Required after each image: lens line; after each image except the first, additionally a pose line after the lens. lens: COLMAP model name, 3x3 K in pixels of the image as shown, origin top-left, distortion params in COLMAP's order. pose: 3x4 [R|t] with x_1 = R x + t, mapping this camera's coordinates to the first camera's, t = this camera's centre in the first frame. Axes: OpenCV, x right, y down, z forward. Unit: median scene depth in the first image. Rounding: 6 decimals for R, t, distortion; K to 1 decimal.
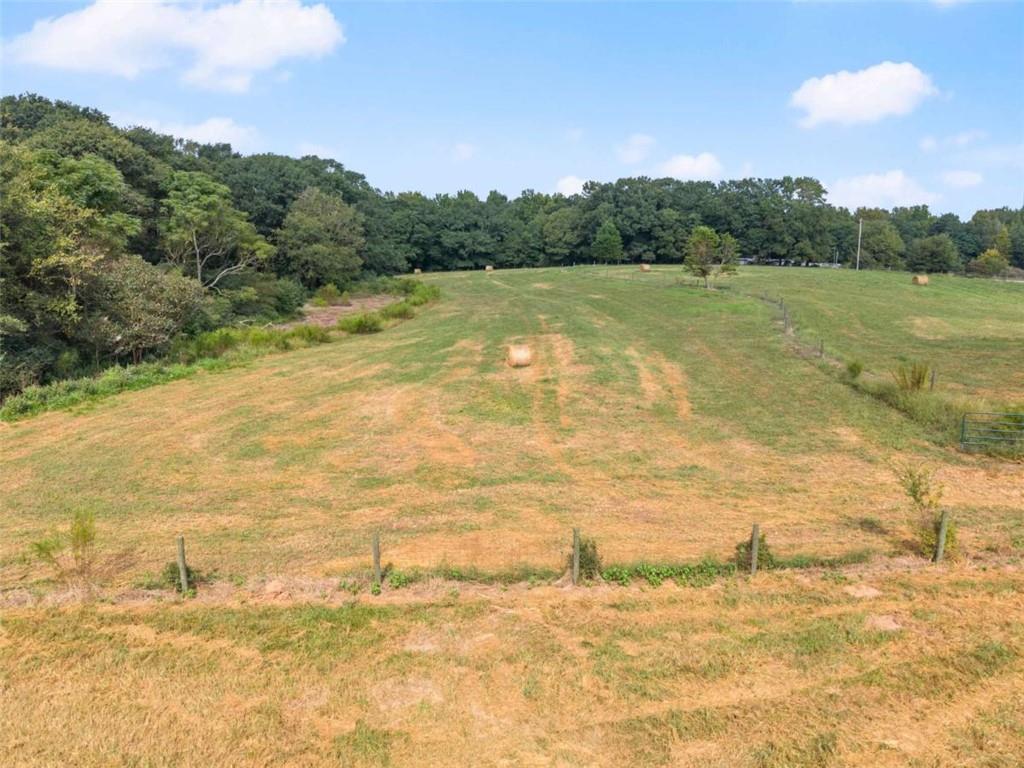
lens RADIAL K [[722.6, 0, 511.1], [0, 722.6, 384.6], [0, 0, 1]] dist [0.007159, 0.002341]
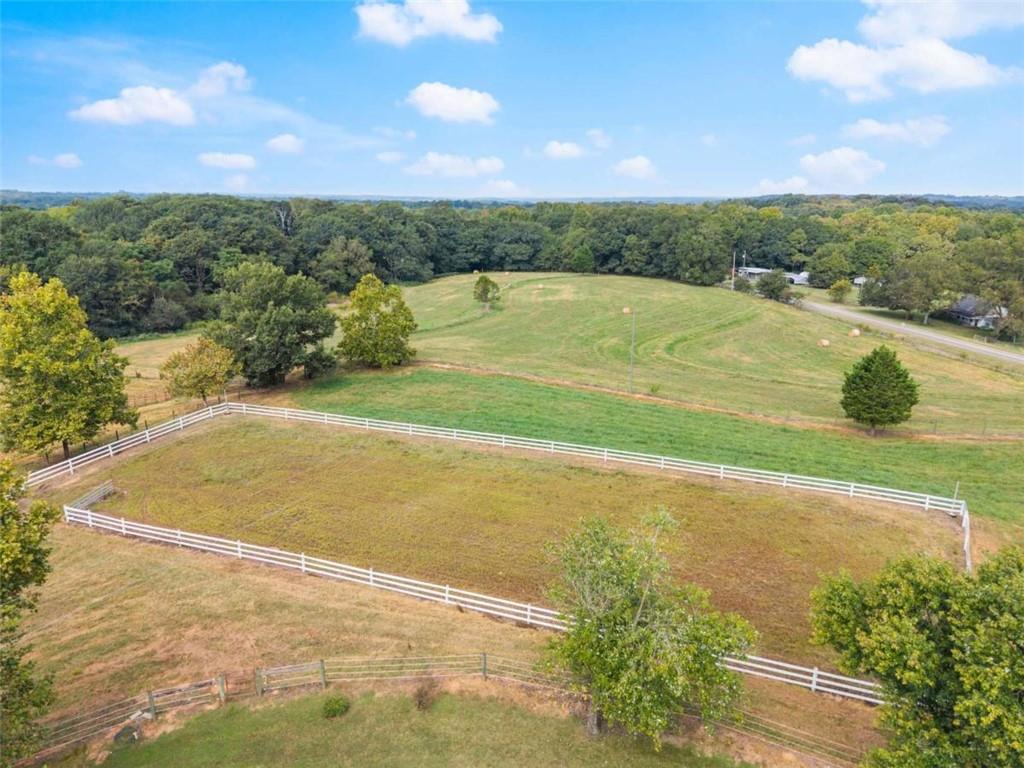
lens RADIAL K [[722.6, 0, 513.0], [0, 722.6, 383.7], [0, 0, 1]] dist [0.007159, 0.002341]
pose [[0.931232, 0.094364, -0.351998, 0.499920], [-0.078939, 0.995193, 0.057953, -0.027170], [0.355775, -0.026181, 0.934205, -0.340223]]
